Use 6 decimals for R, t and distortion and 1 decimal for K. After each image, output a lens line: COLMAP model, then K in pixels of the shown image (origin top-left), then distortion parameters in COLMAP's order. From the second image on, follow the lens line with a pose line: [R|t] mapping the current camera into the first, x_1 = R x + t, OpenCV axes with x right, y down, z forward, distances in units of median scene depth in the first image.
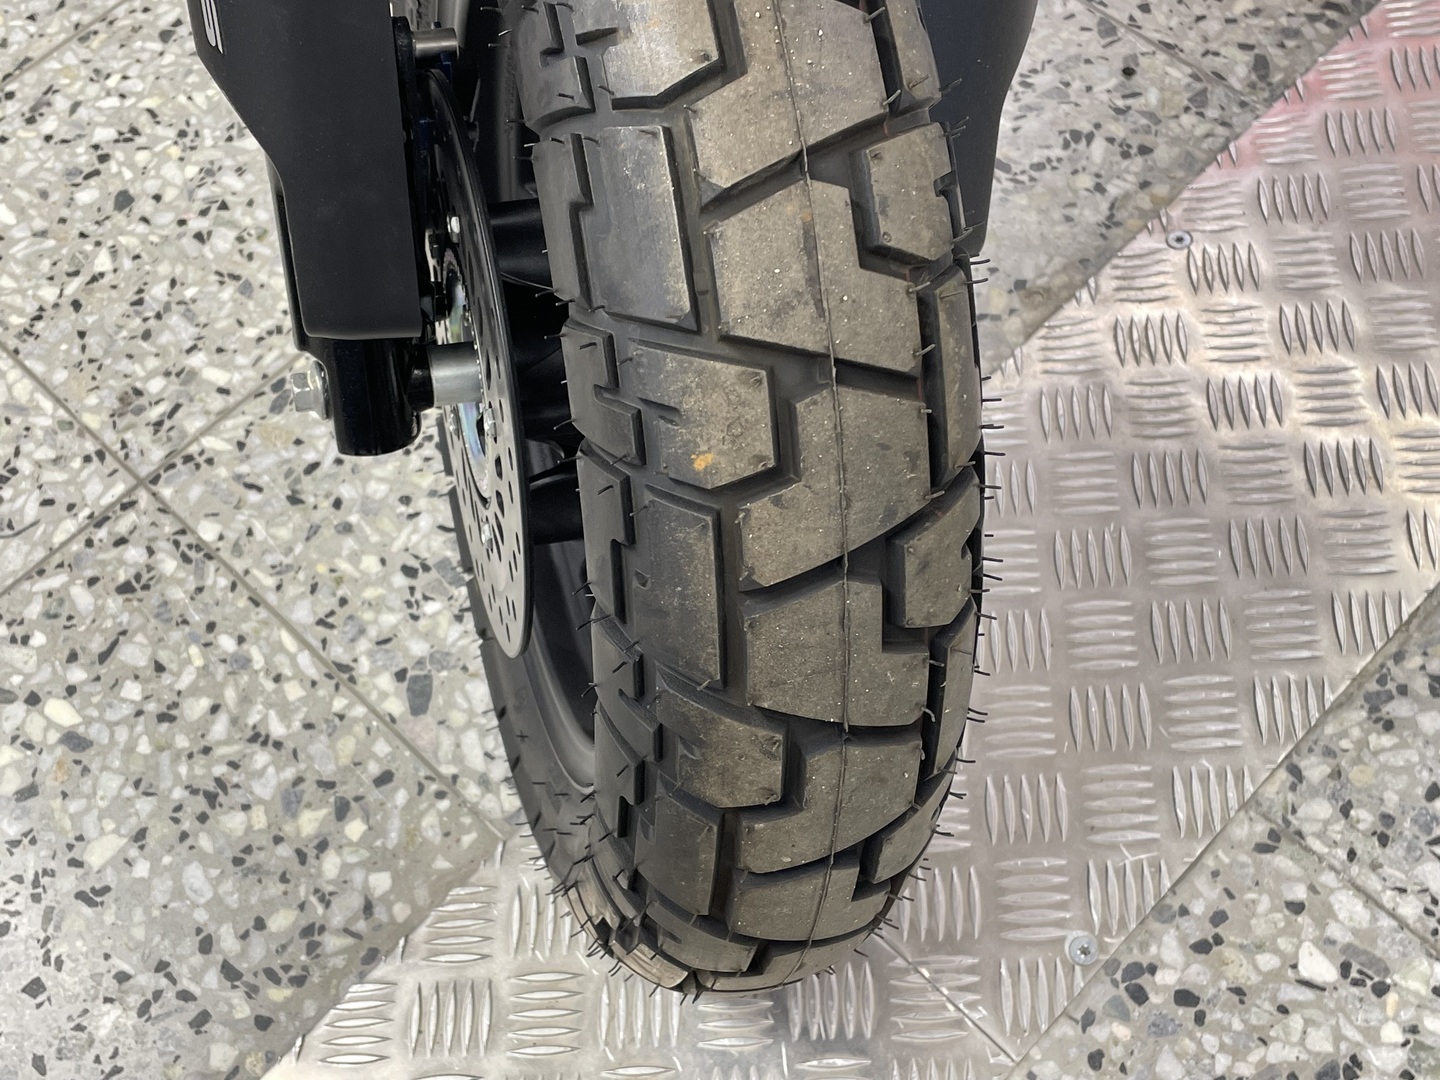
lens RADIAL K [[1702.9, 0, 714.3], [0, 1702.9, 553.9], [0, 0, 1]] dist [0.058626, 0.000000]
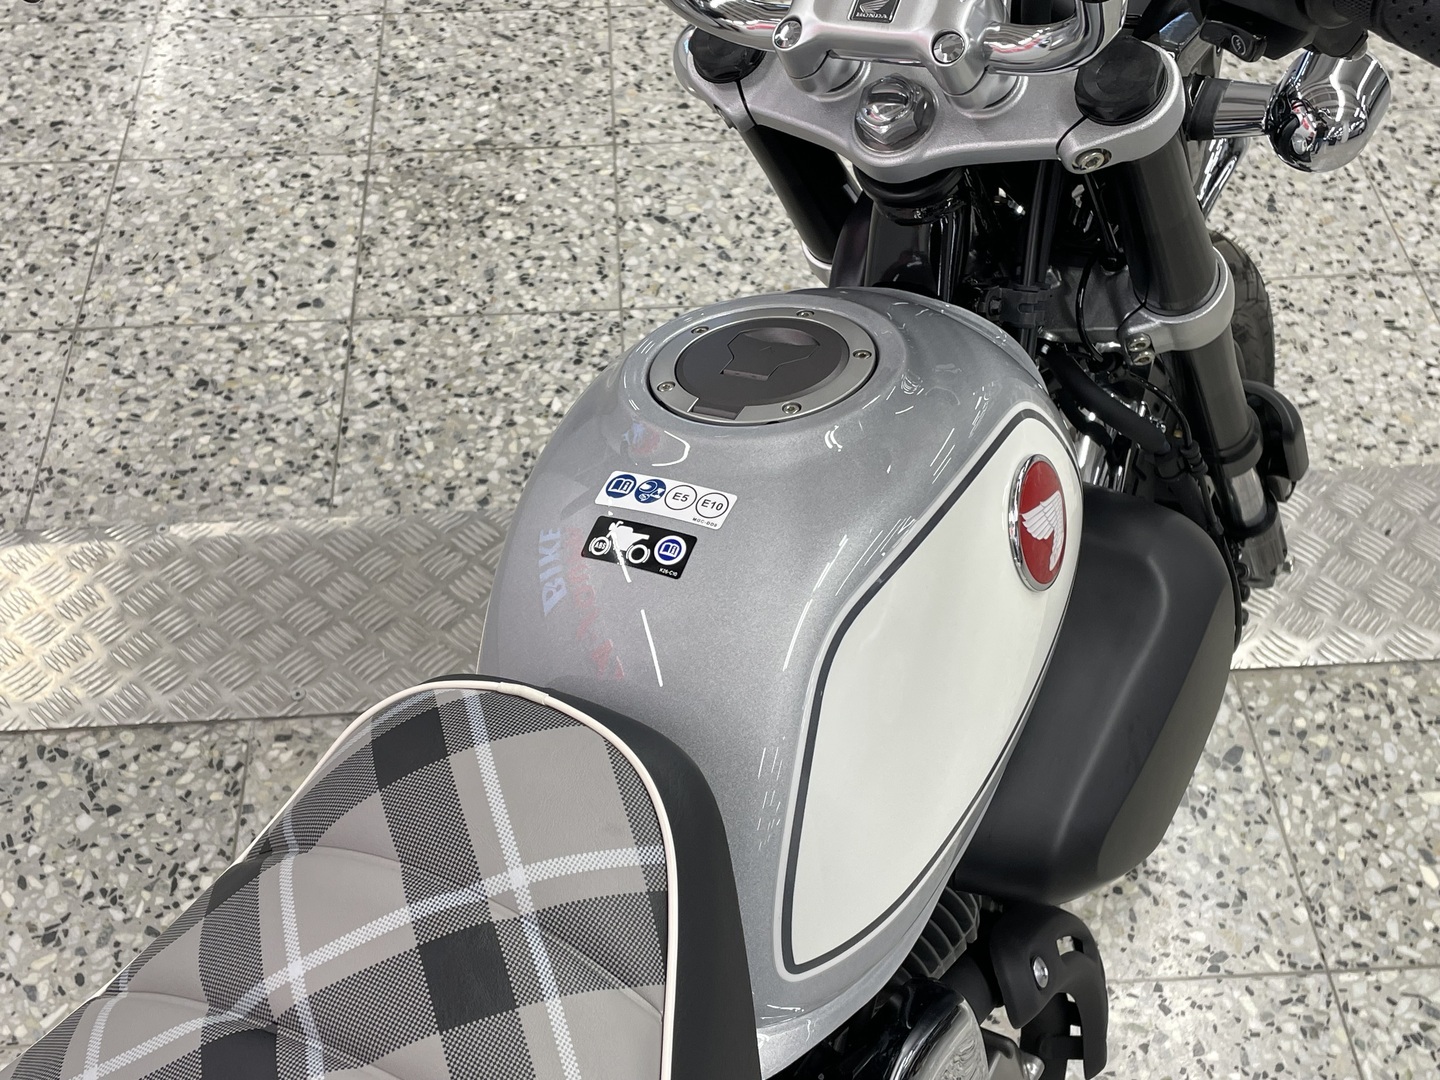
lens RADIAL K [[1702.9, 0, 710.7], [0, 1702.9, 531.9], [0, 0, 1]] dist [0.058626, 0.000000]
pose [[-0.737393, -0.461670, 0.493064, -0.502385], [0.621628, -0.178252, 0.762761, -1.453437], [-0.264254, 0.868957, 0.418429, 0.185768]]
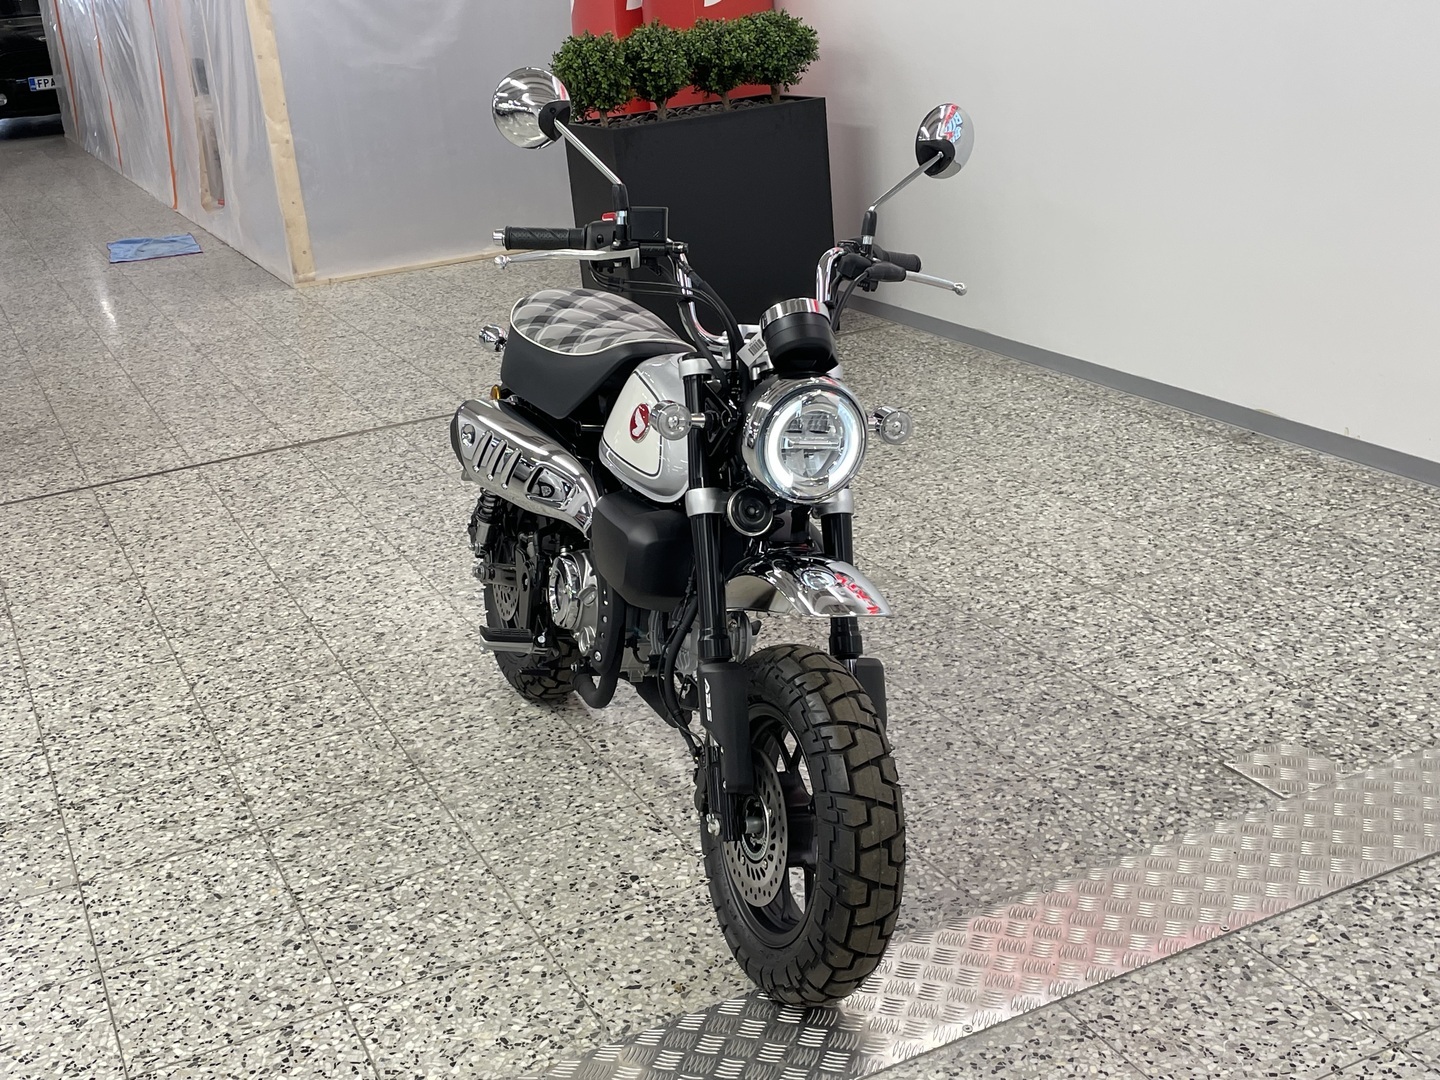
lens RADIAL K [[1702.9, 0, 699.3], [0, 1702.9, 553.5], [0, 0, 1]] dist [0.058626, 0.000000]
pose [[0.938199, 0.110467, -0.327994, 1.197197], [-0.295589, 0.748712, -0.593345, 0.633545], [0.180028, 0.653627, 0.735093, -1.209418]]
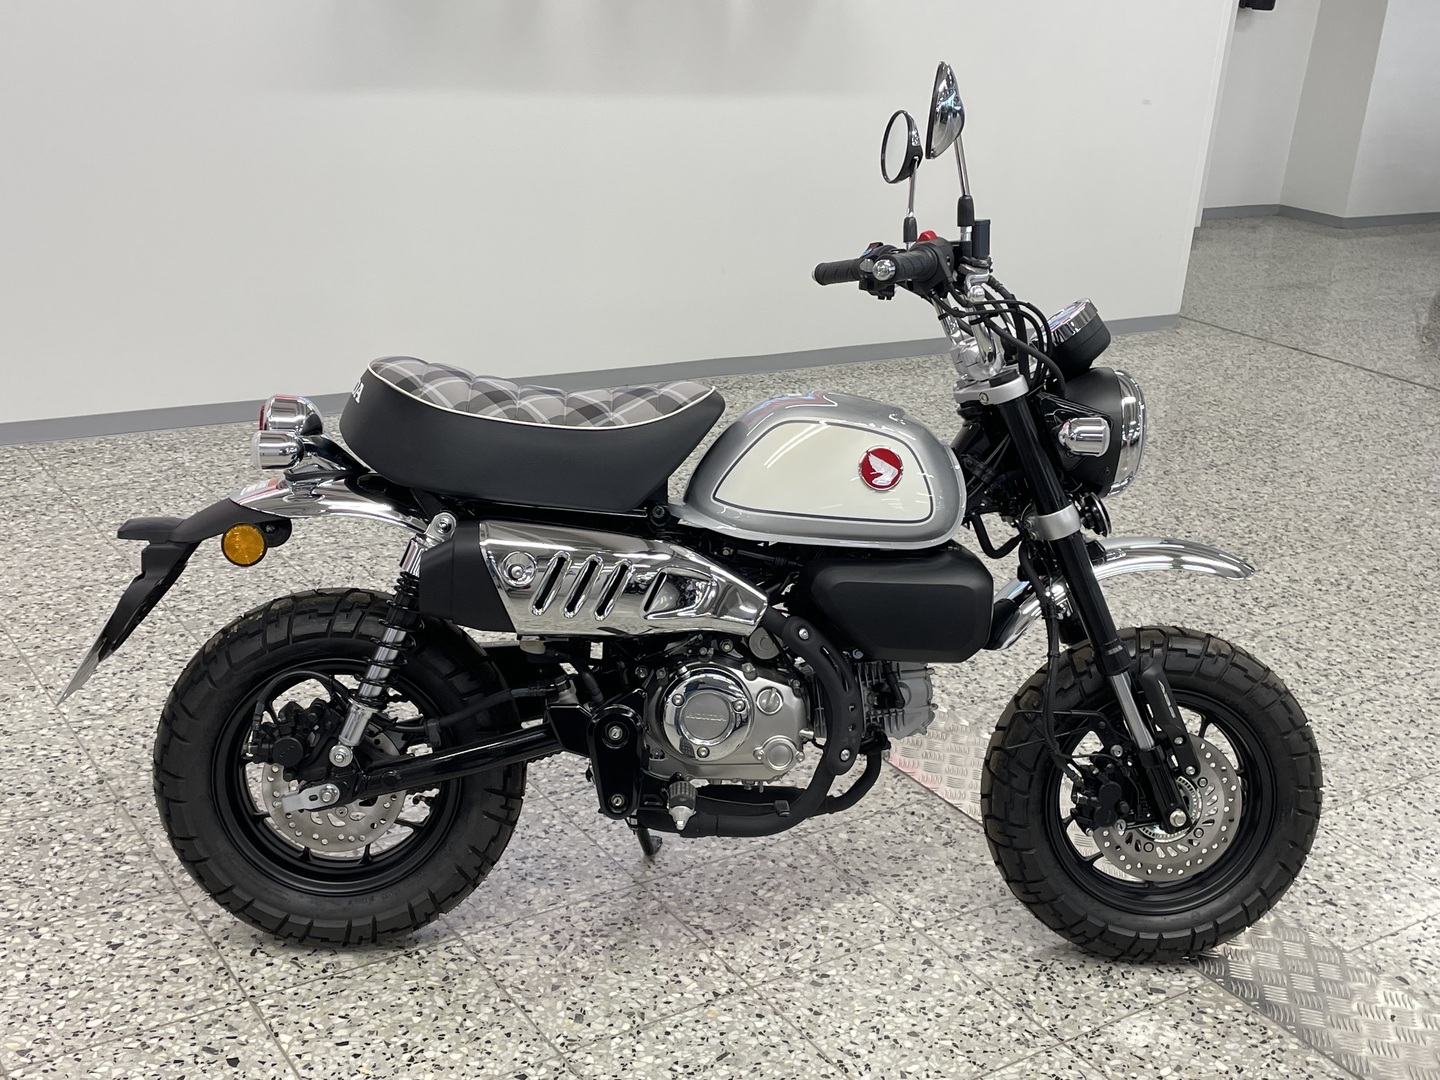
lens RADIAL K [[1702.9, 0, 740.1], [0, 1702.9, 549.9], [0, 0, 1]] dist [0.058626, 0.000000]
pose [[0.187338, -0.260224, 0.947200, -2.584797], [0.824659, 0.565577, -0.007721, -0.809628], [-0.533705, 0.782564, 0.320550, -0.098529]]
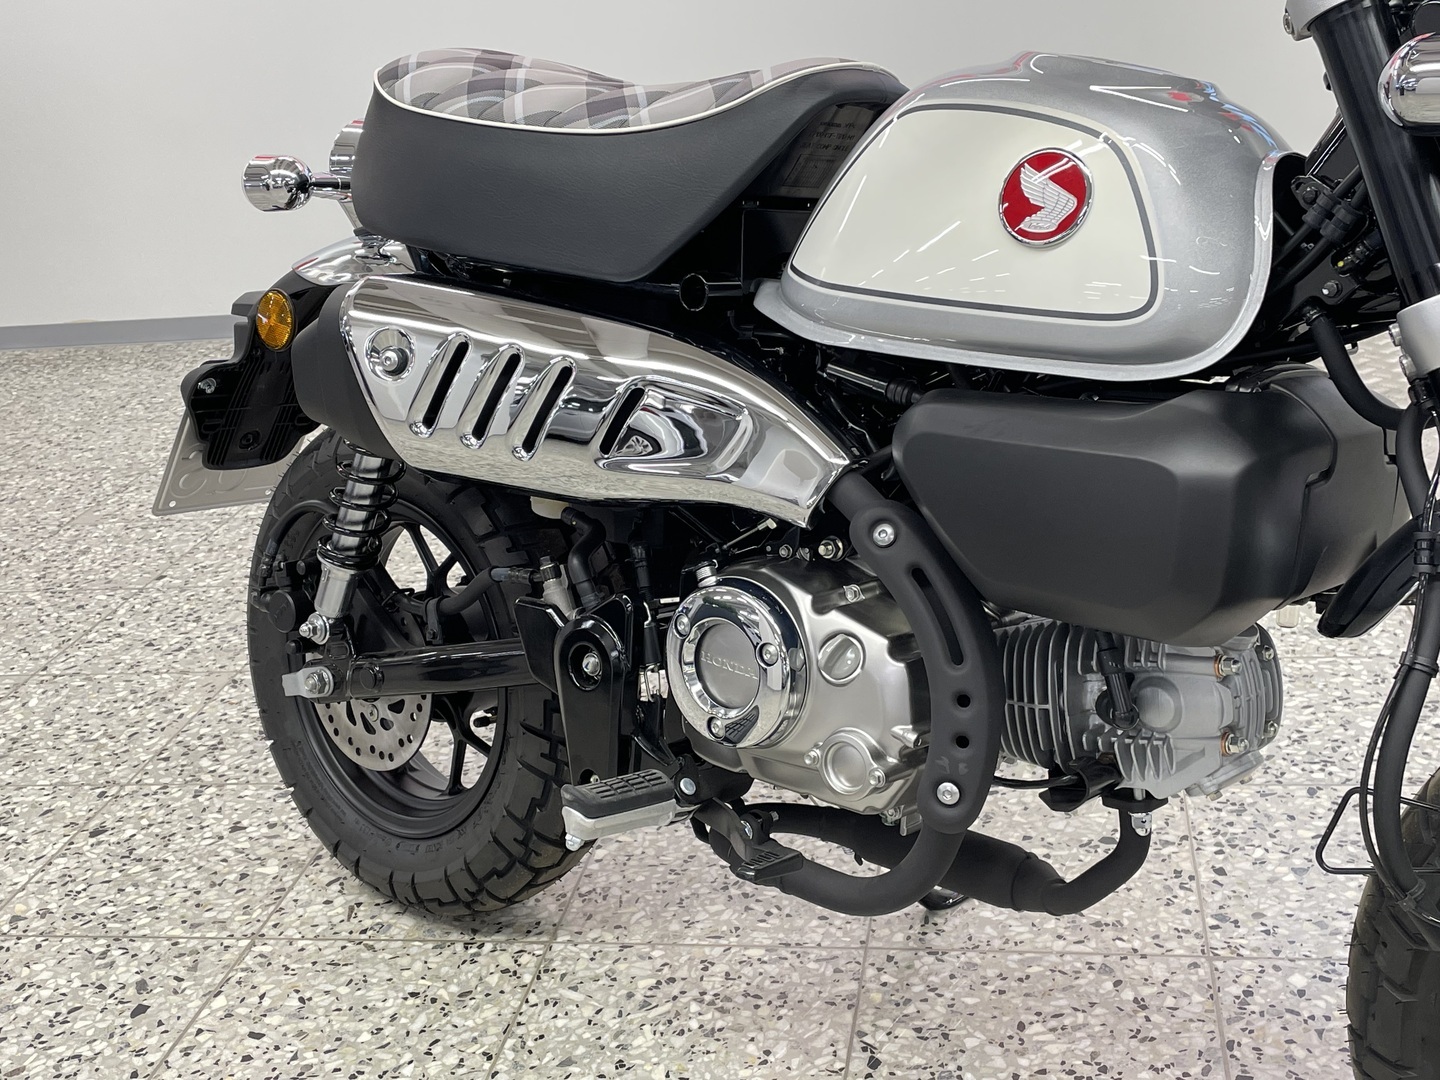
lens RADIAL K [[1702.9, 0, 730.3], [0, 1702.9, 521.7], [0, 0, 1]] dist [0.058626, 0.000000]
pose [[0.825656, -0.201799, 0.526849, -1.022469], [0.514811, 0.651493, -0.557249, -0.066626], [-0.230786, 0.731324, 0.641797, -0.037350]]
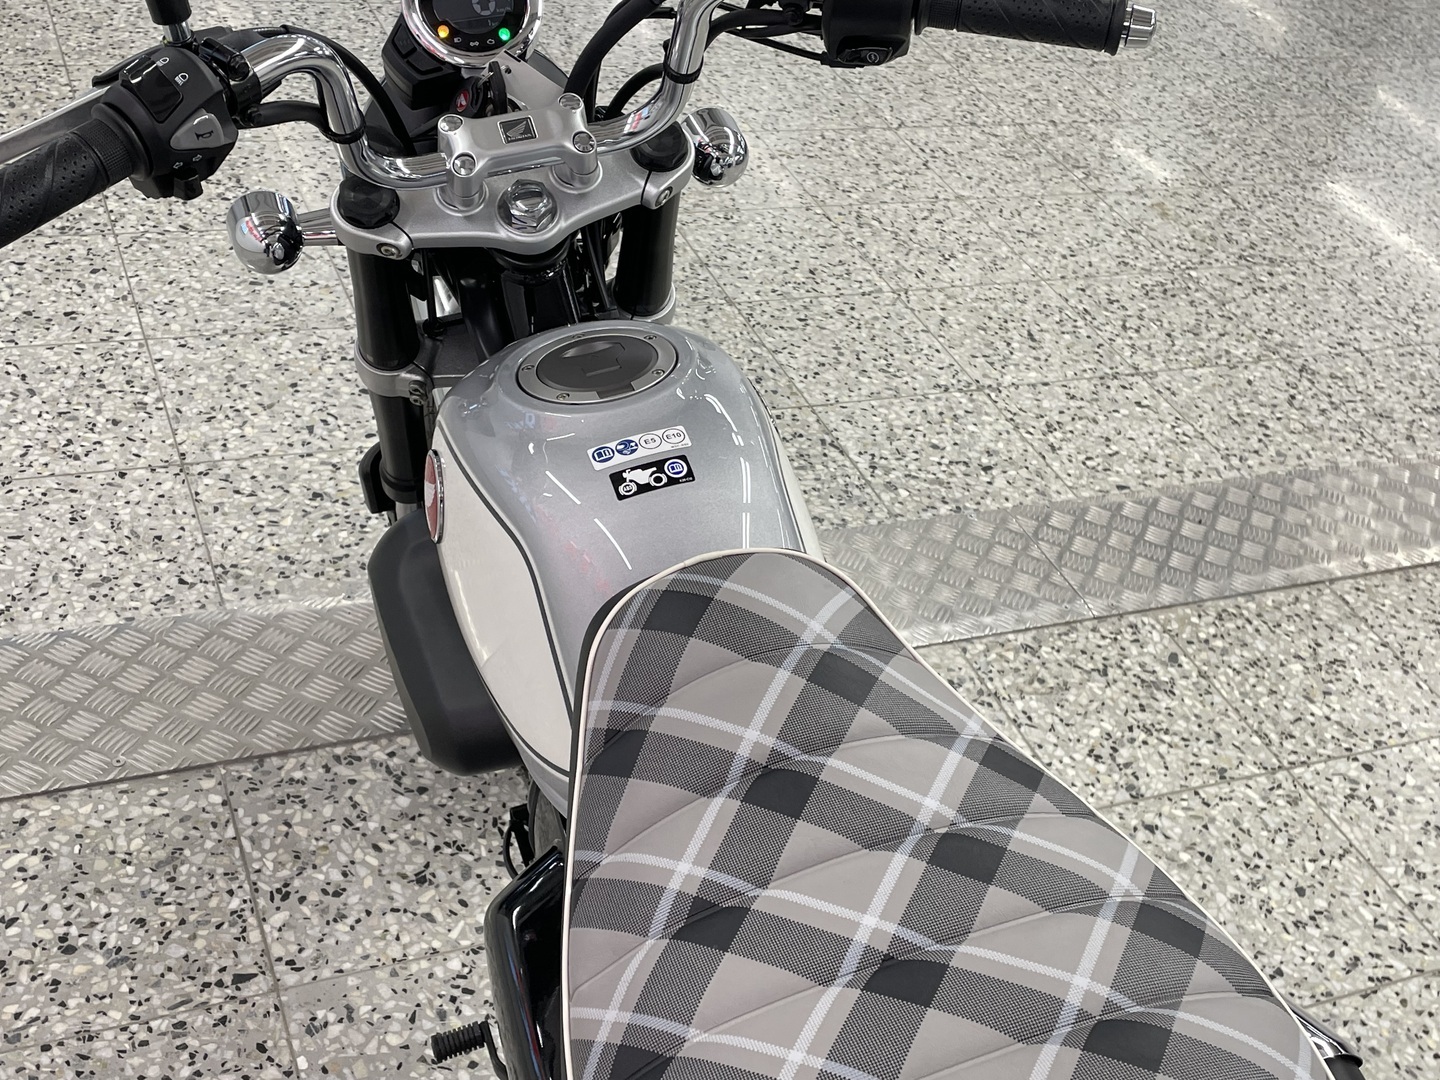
lens RADIAL K [[1702.9, 0, 737.5], [0, 1702.9, 554.1], [0, 0, 1]] dist [0.058626, 0.000000]
pose [[-0.920881, -0.296497, 0.253118, -0.160484], [0.287747, -0.078895, 0.954451, -2.350296], [-0.263022, 0.951770, 0.157969, 0.575164]]
